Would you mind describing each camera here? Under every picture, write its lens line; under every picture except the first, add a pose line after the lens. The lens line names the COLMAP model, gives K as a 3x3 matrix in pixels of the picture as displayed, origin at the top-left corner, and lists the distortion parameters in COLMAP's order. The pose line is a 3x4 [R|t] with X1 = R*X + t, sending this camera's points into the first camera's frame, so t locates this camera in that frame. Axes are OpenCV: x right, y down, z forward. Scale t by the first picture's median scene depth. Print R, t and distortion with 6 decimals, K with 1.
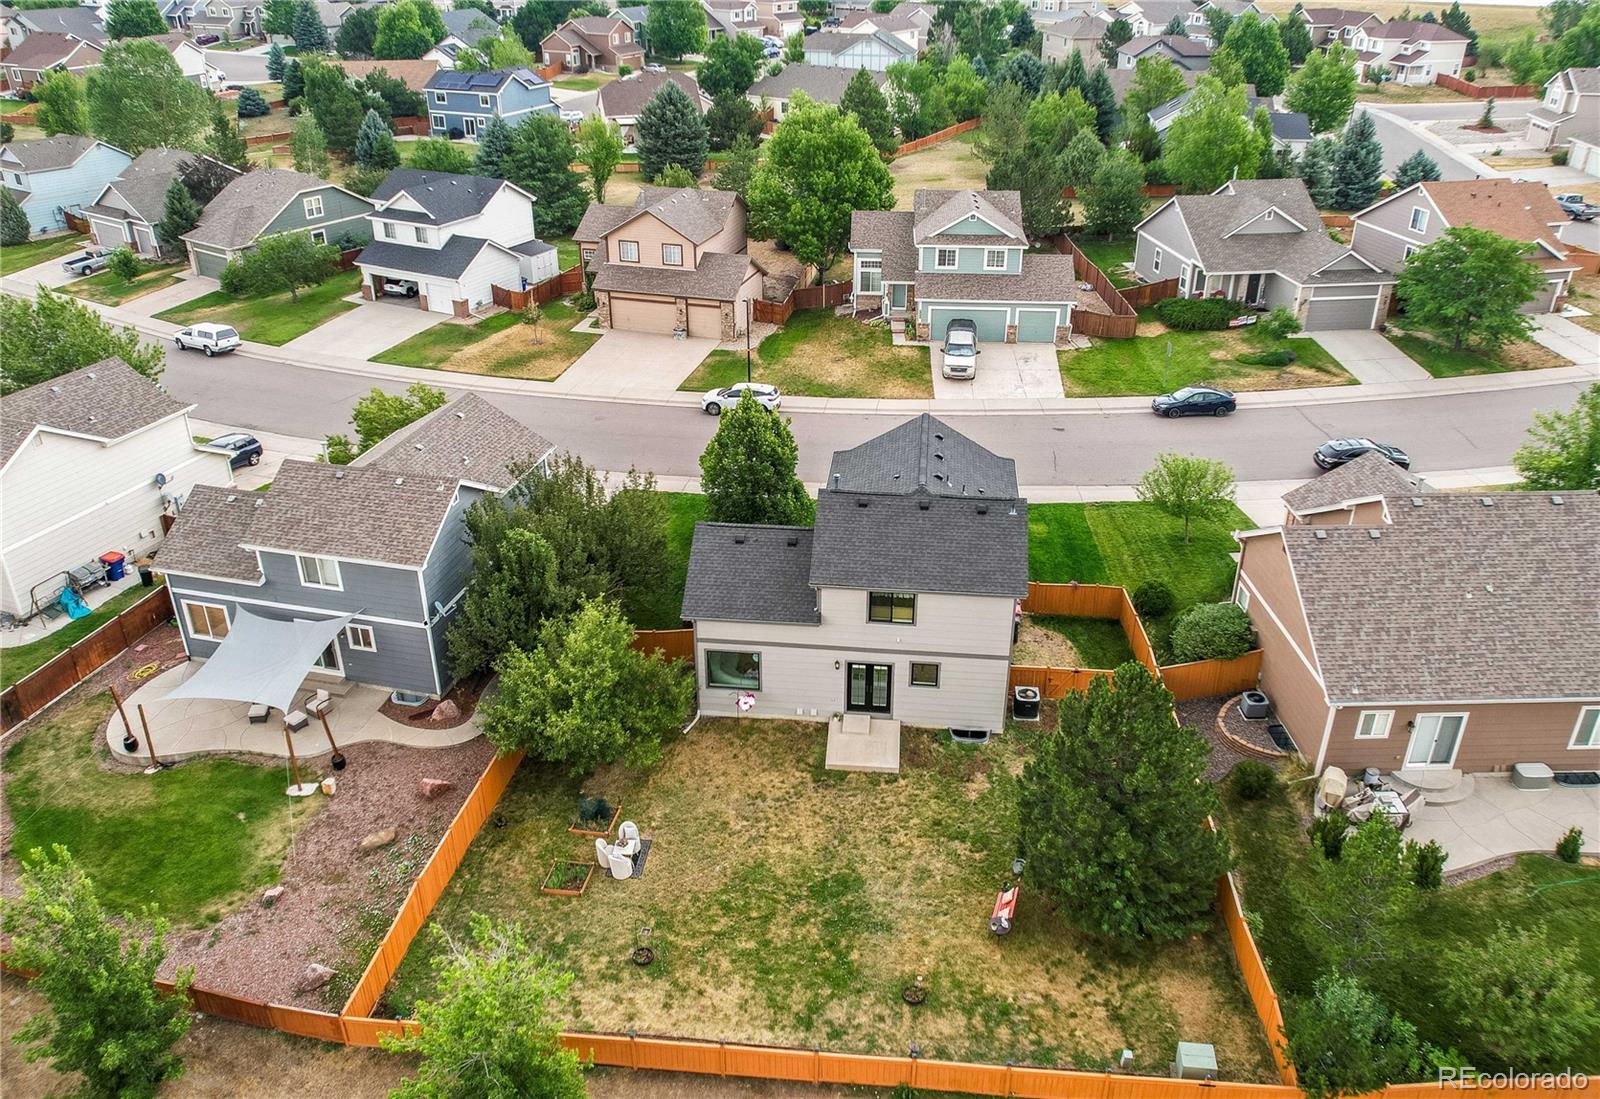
lens RADIAL K [[1231.7, 0, 806.8], [0, 1231.7, 549.1], [0, 0, 1]] dist [-0.054529, 0.054749]
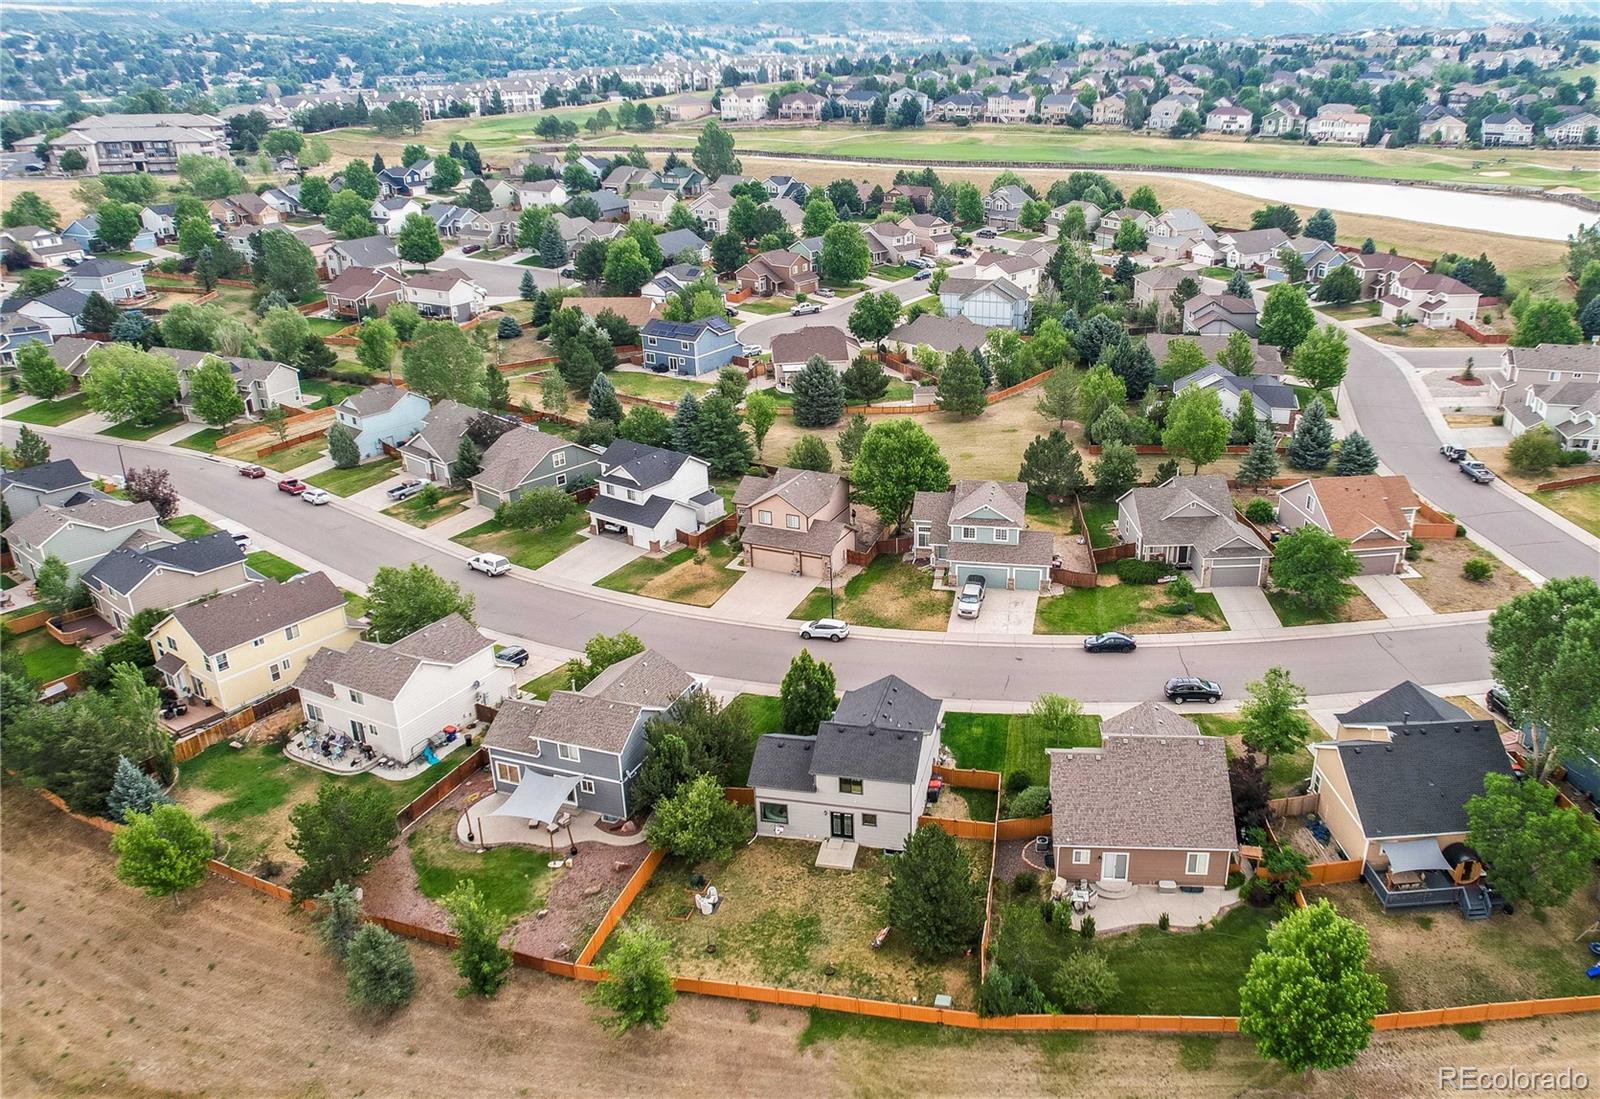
lens RADIAL K [[1231.7, 0, 917.5], [0, 1231.7, 556.2], [0, 0, 1]] dist [-0.054529, 0.054749]
pose [[0.997090, 0.029140, -0.070440, 0.283547], [-0.034549, 0.996445, -0.076833, -0.160323], [0.067950, 0.079043, 0.994553, -0.924538]]
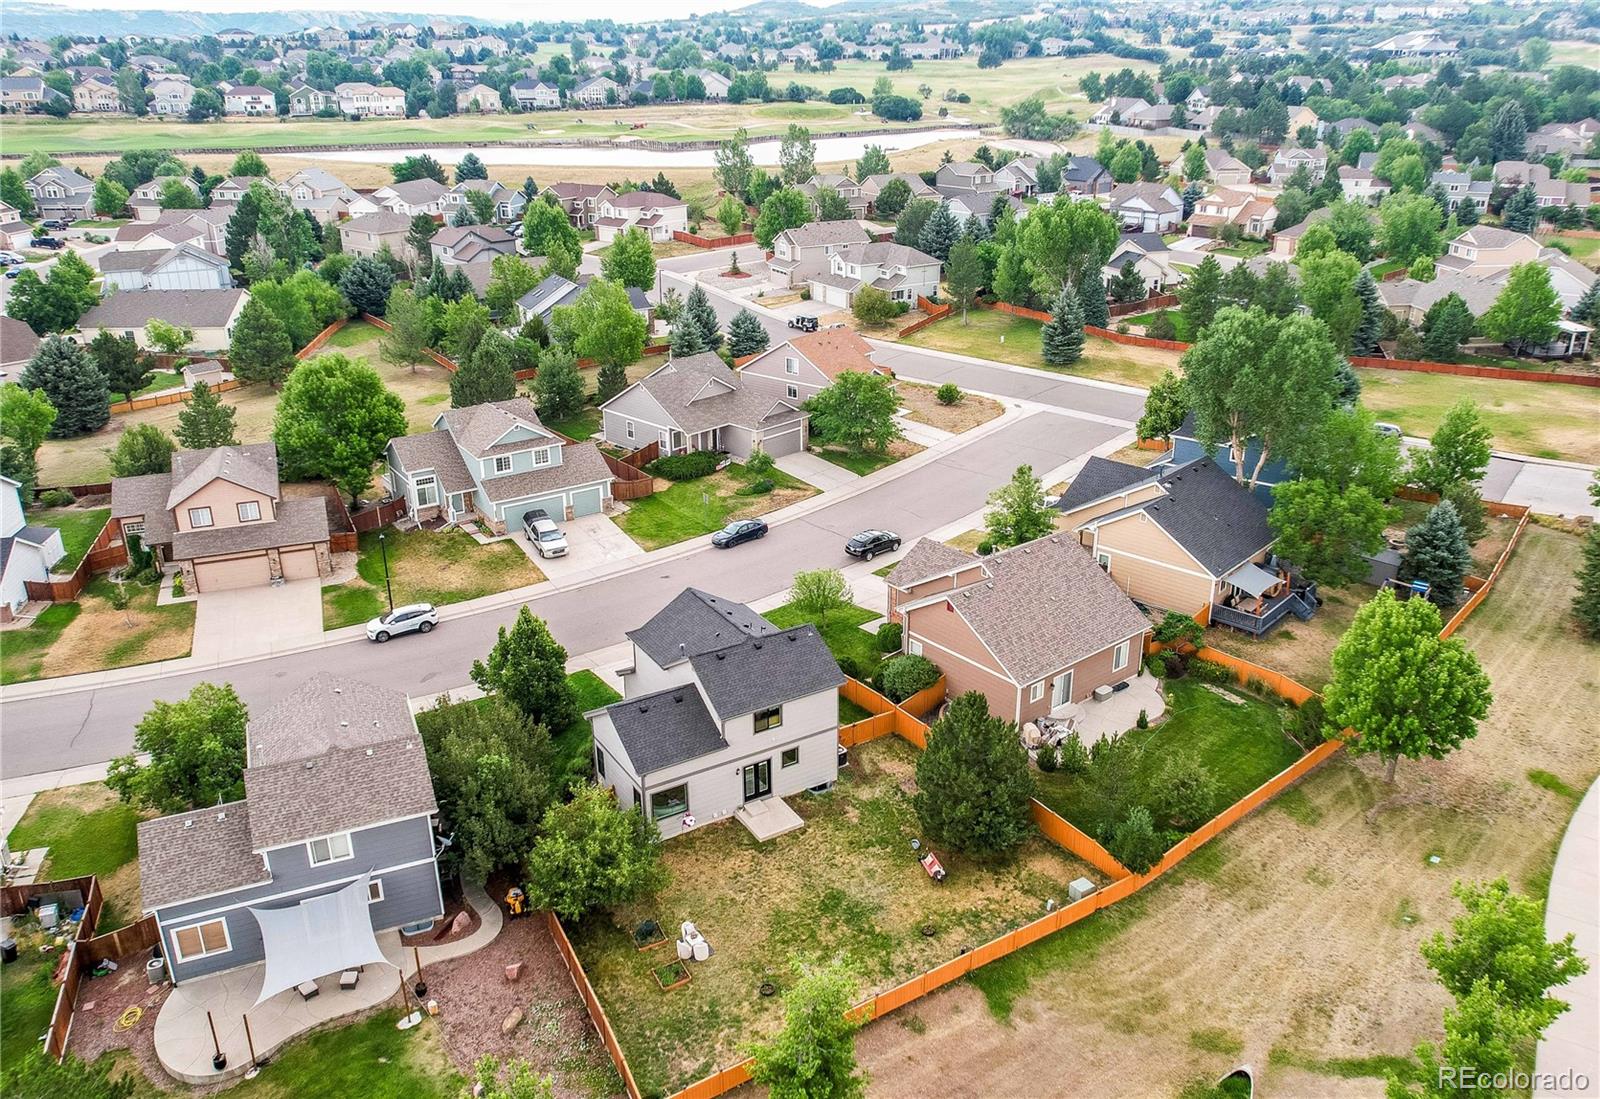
lens RADIAL K [[1231.7, 0, 822.3], [0, 1231.7, 558.9], [0, 0, 1]] dist [-0.054529, 0.054749]
pose [[0.786037, -0.240498, 0.569479, -0.616065], [0.291024, 0.956713, 0.002339, -0.109682], [-0.545391, 0.163894, 0.822002, -0.243834]]
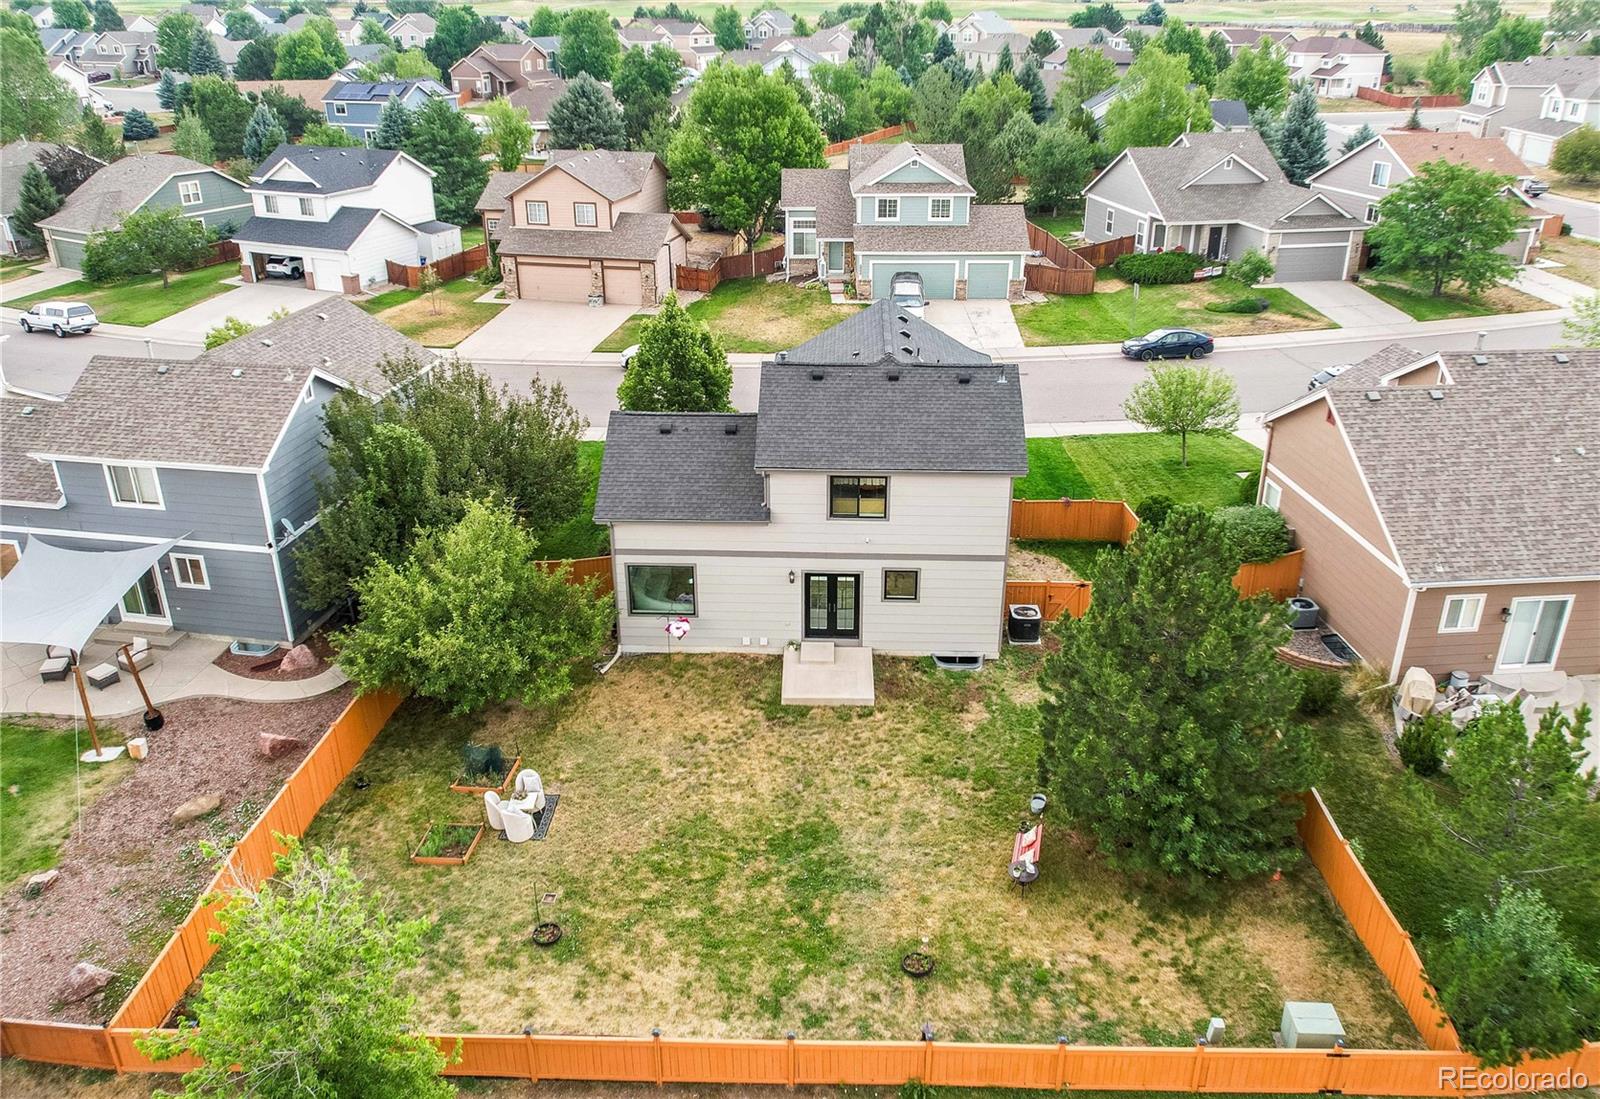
lens RADIAL K [[1231.7, 0, 806.8], [0, 1231.7, 549.1], [0, 0, 1]] dist [-0.054529, 0.054749]
pose [[0.997918, -0.028513, 0.057852, -0.010777], [0.031701, 0.997986, -0.054951, 0.115087], [-0.056168, 0.056671, 0.996812, 0.191323]]
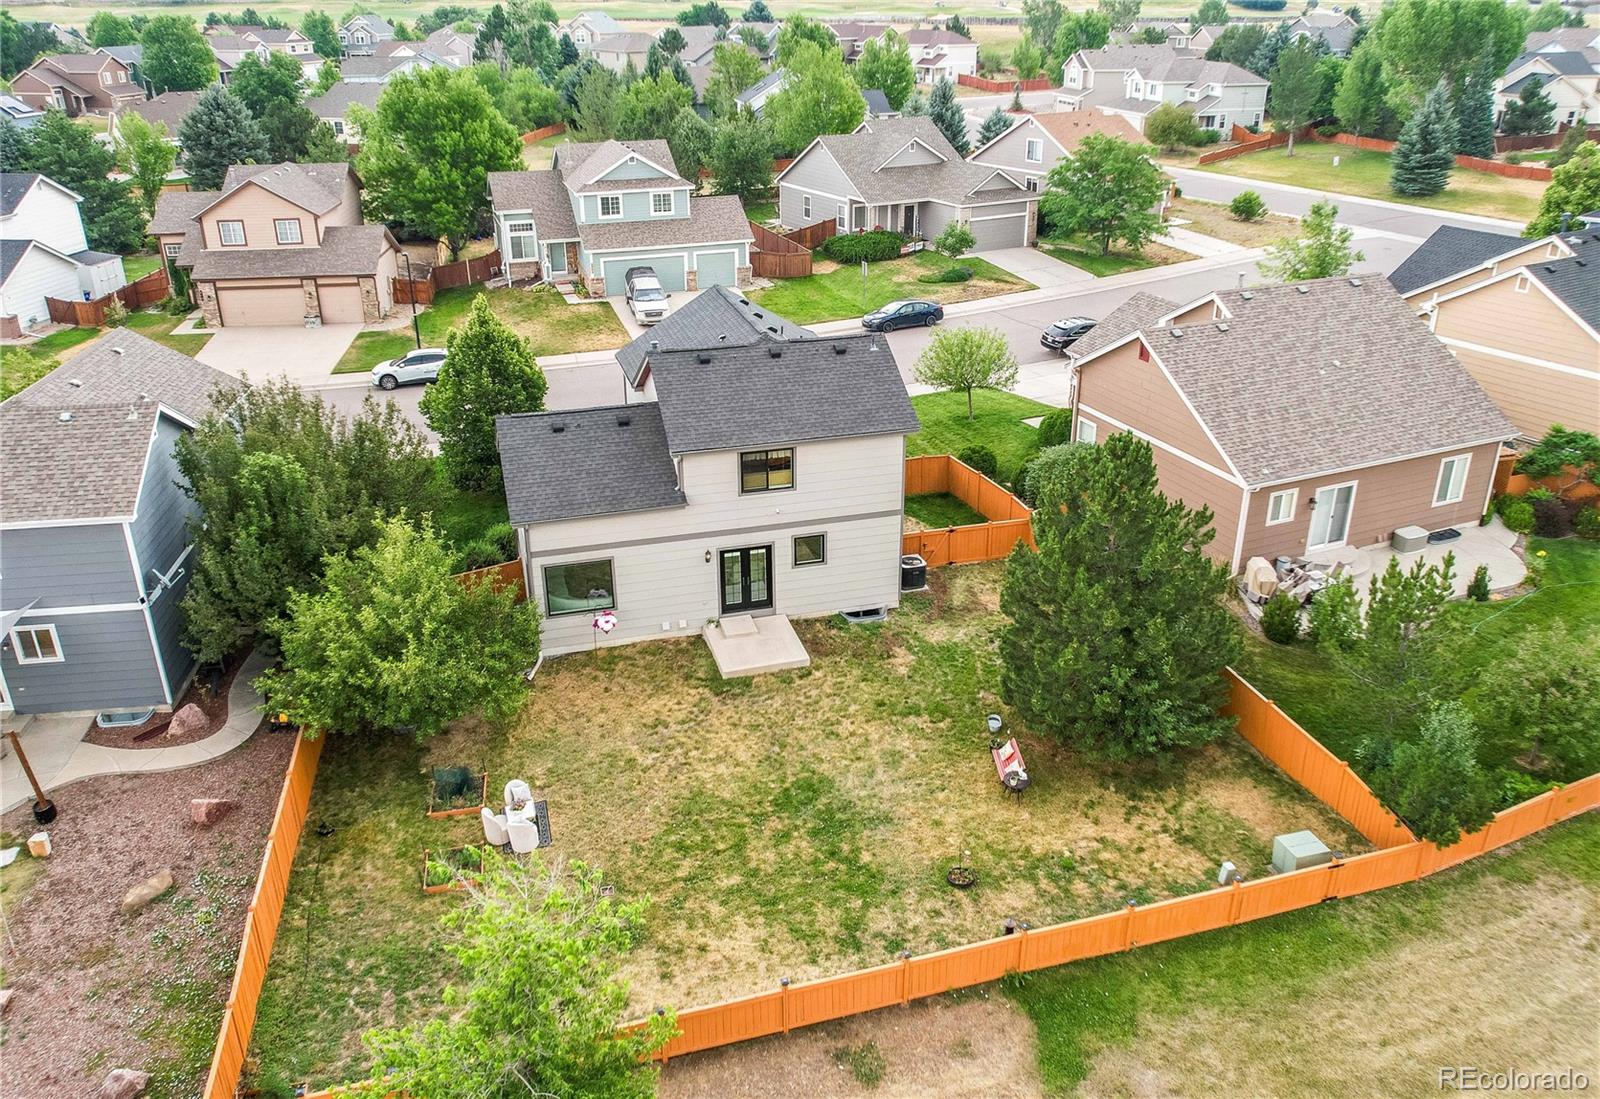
lens RADIAL K [[1231.7, 0, 803.0], [0, 1231.7, 550.2], [0, 0, 1]] dist [-0.054529, 0.054749]
pose [[0.927788, -0.160844, 0.336657, -0.183813], [0.179350, 0.983483, -0.024391, 0.116213], [-0.327173, 0.083009, 0.941311, 0.195375]]
